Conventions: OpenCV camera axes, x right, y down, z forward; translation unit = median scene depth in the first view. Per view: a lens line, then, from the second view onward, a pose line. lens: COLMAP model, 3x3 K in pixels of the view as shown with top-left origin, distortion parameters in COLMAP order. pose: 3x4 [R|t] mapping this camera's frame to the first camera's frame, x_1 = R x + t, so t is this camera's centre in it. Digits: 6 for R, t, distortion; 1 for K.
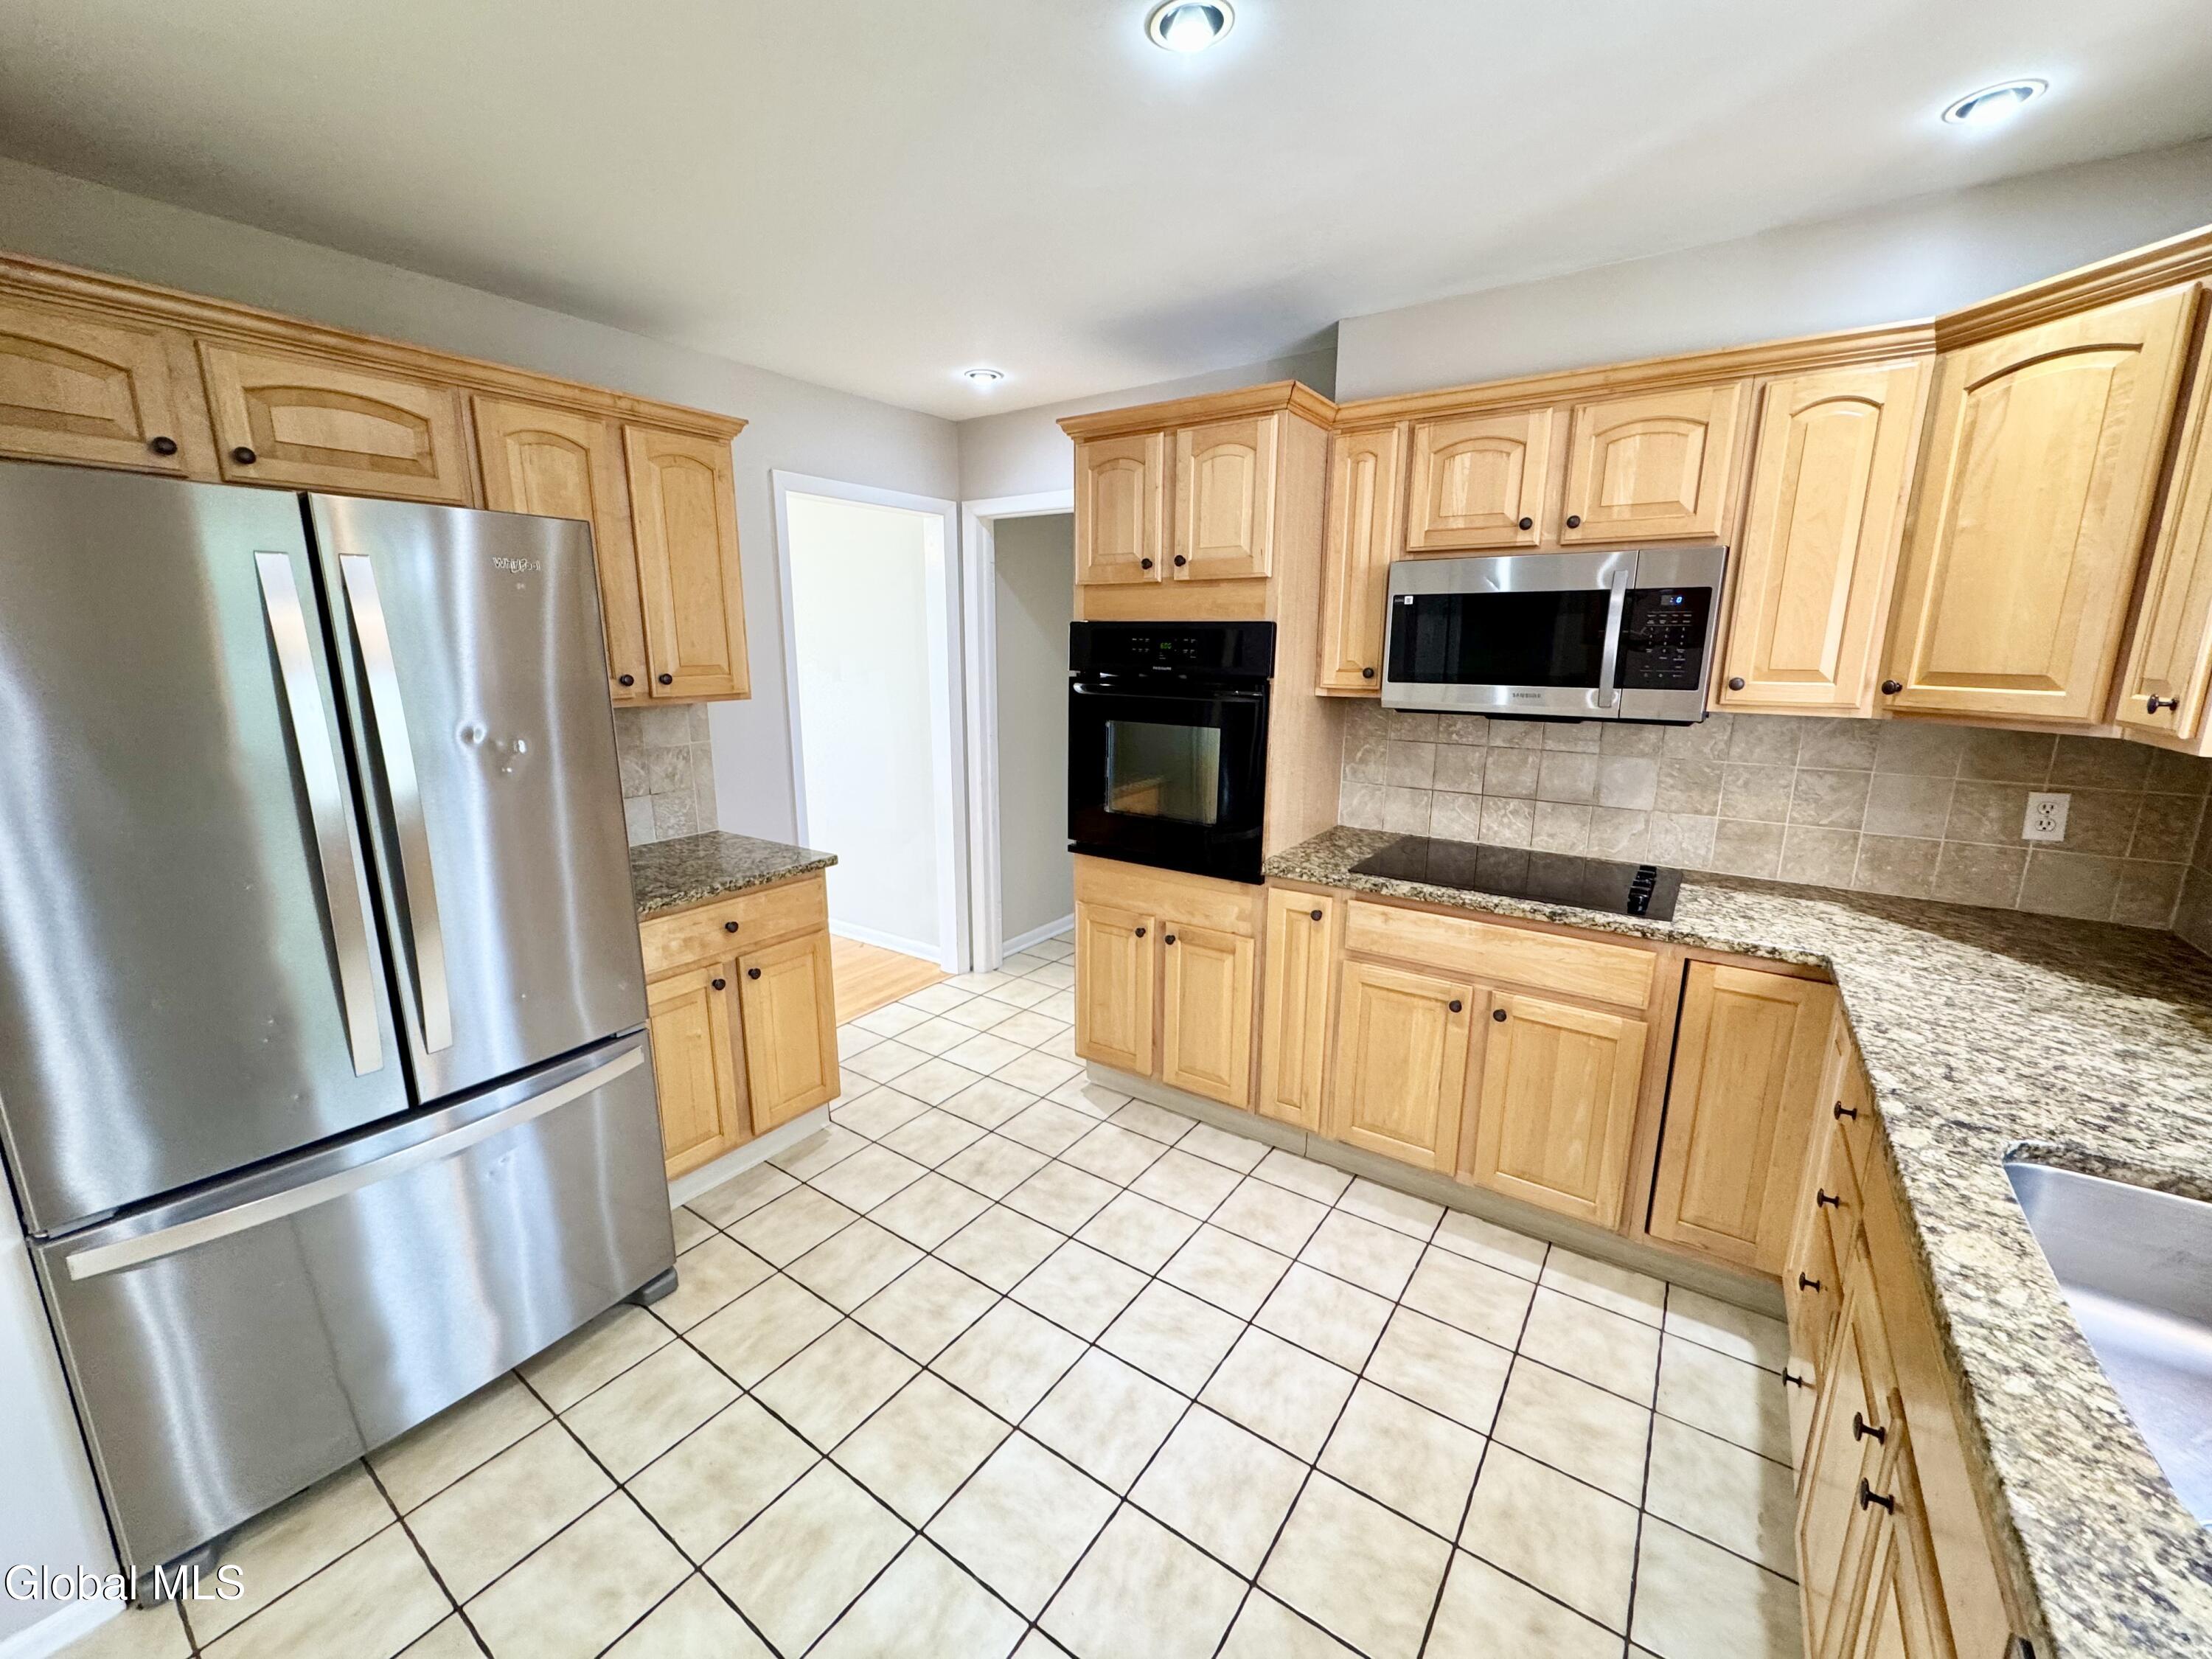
lens RADIAL K [[880.4, 0, 1105.6], [0, 880.4, 829.1], [0, 0, 1]] dist [0.000125, 0.000181]
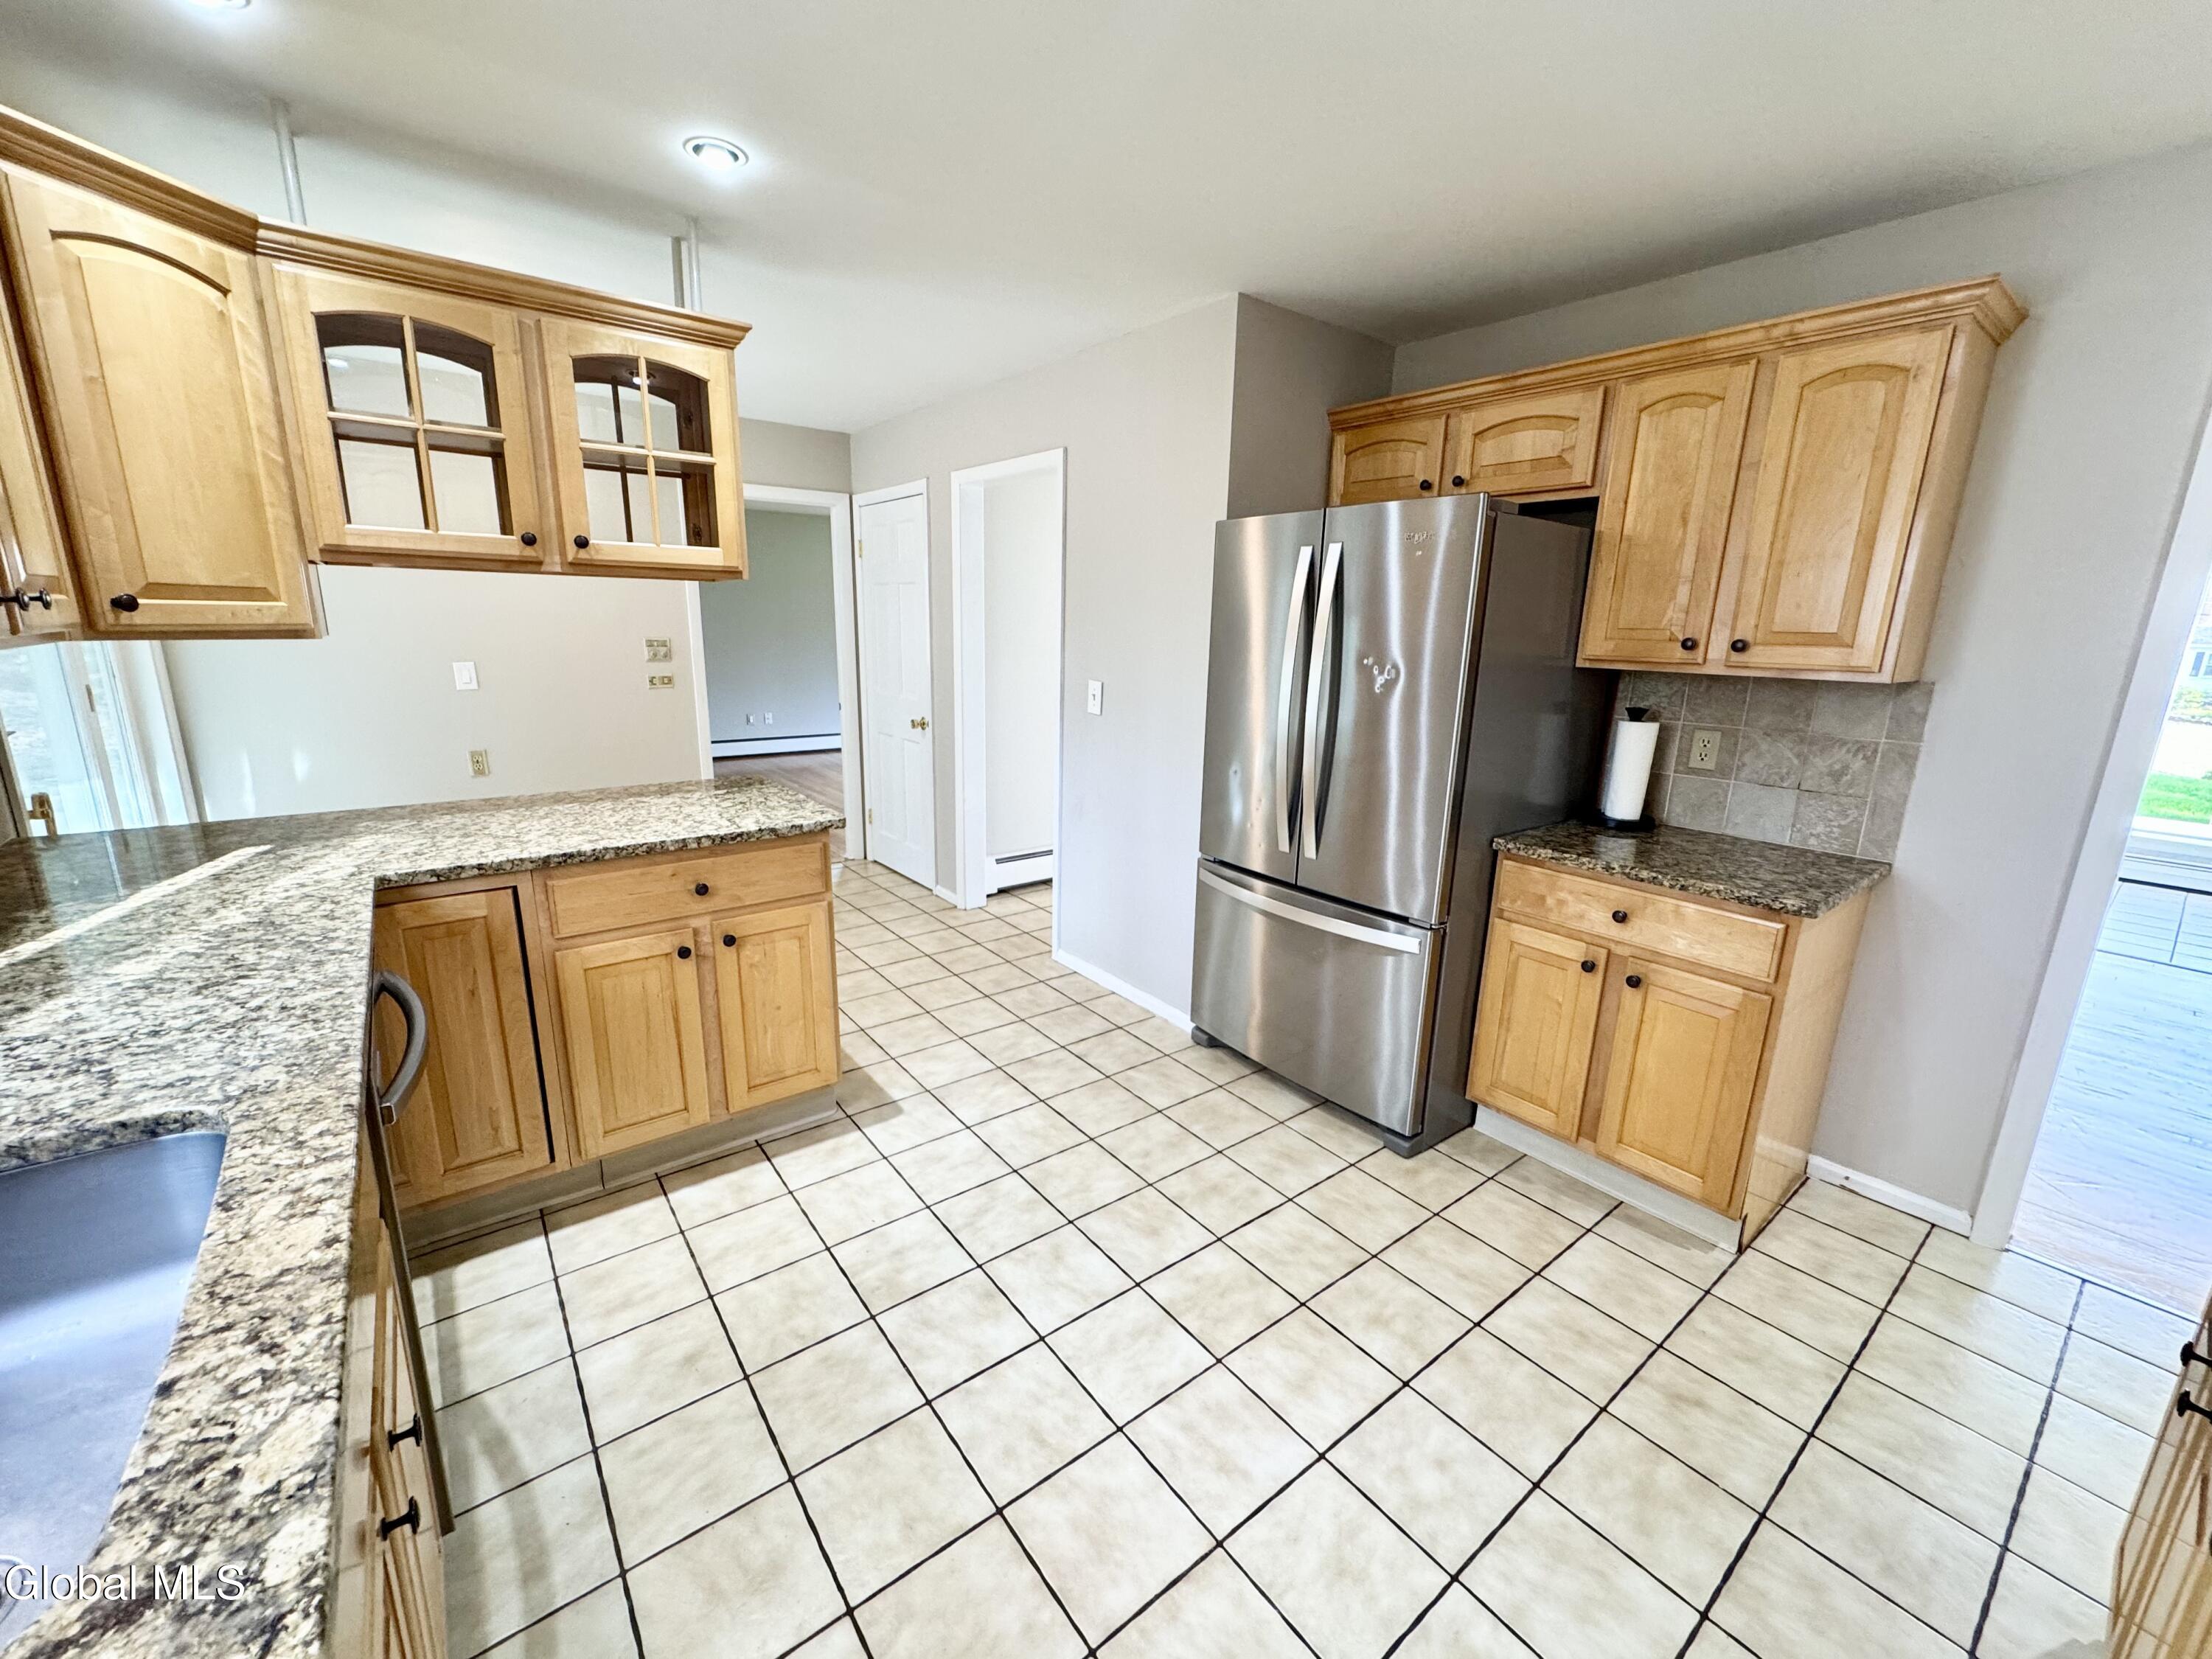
lens RADIAL K [[880.4, 0, 1102.6], [0, 880.4, 827.4], [0, 0, 1]] dist [0.000125, 0.000181]
pose [[-0.298359, 0.209439, -0.931191, 0.639858], [-0.223104, 0.933296, 0.281396, -0.126308], [0.928012, 0.291710, -0.231730, 0.790003]]
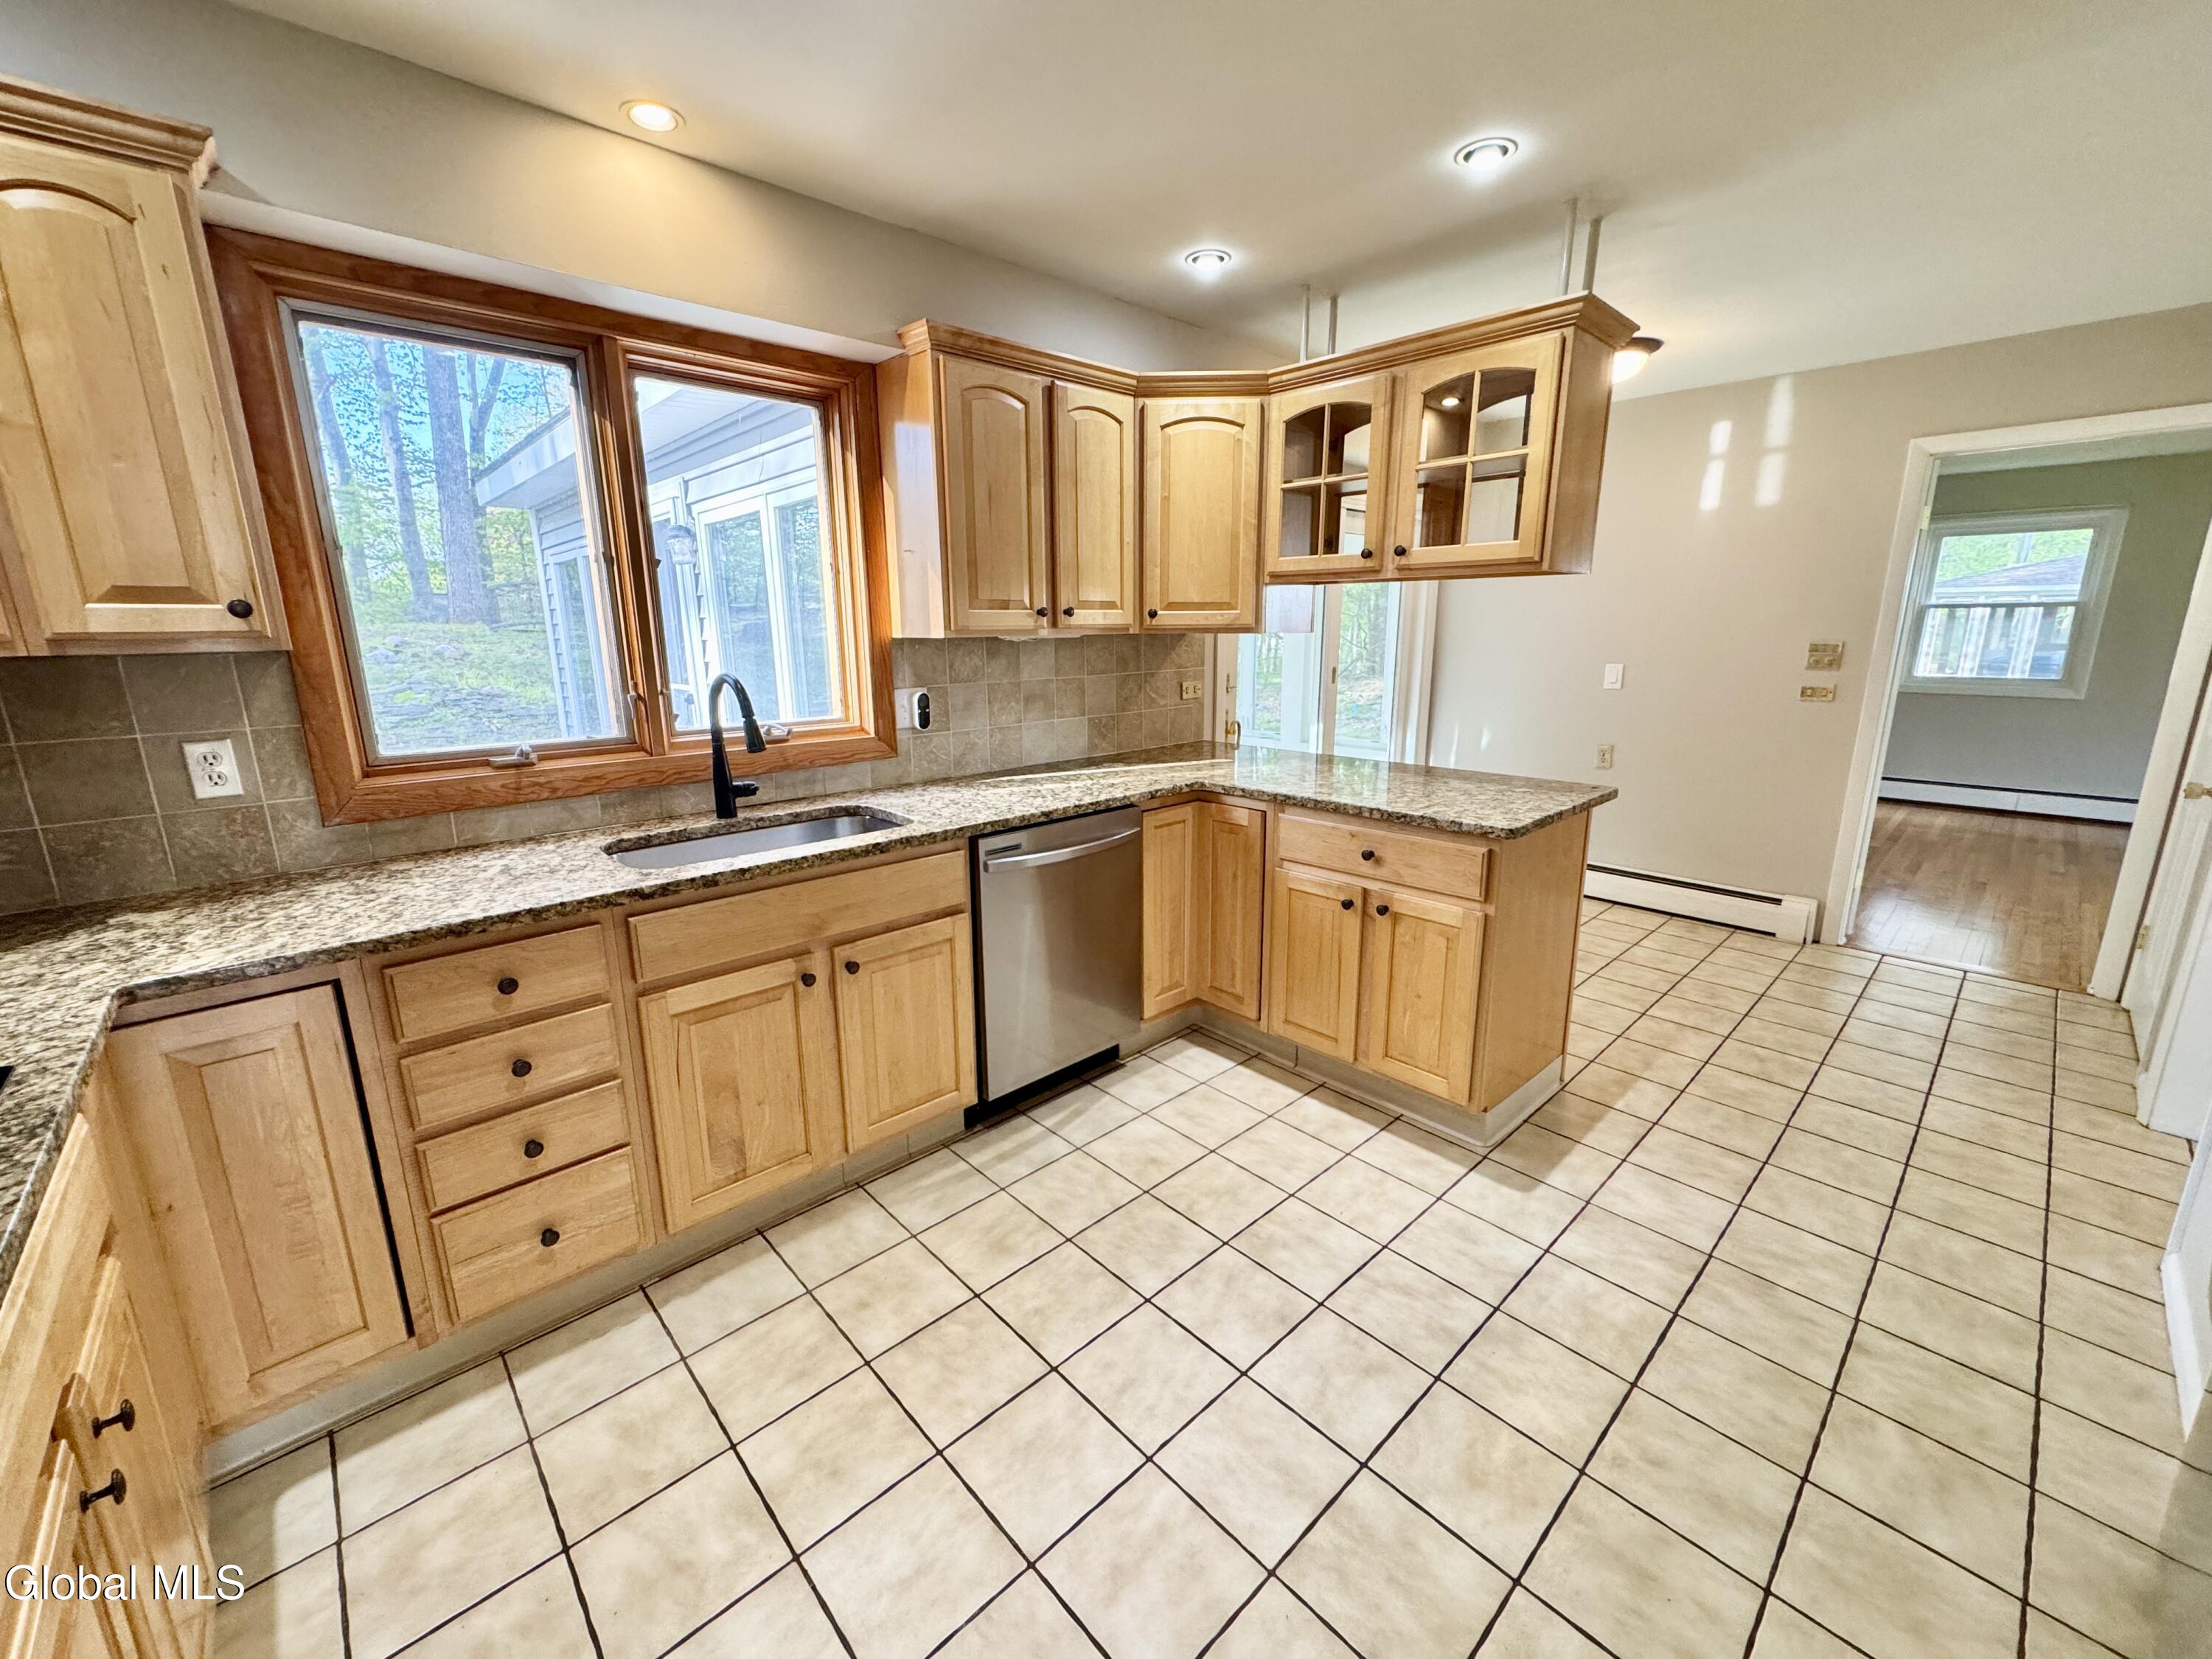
lens RADIAL K [[880.4, 0, 1105.2], [0, 880.4, 826.0], [0, 0, 1]] dist [0.000125, 0.000181]
pose [[-0.977886, -0.041949, 0.204888, -0.070121], [0.048705, 0.907061, 0.418172, -0.196238], [-0.203388, 0.418904, -0.884959, 1.212324]]
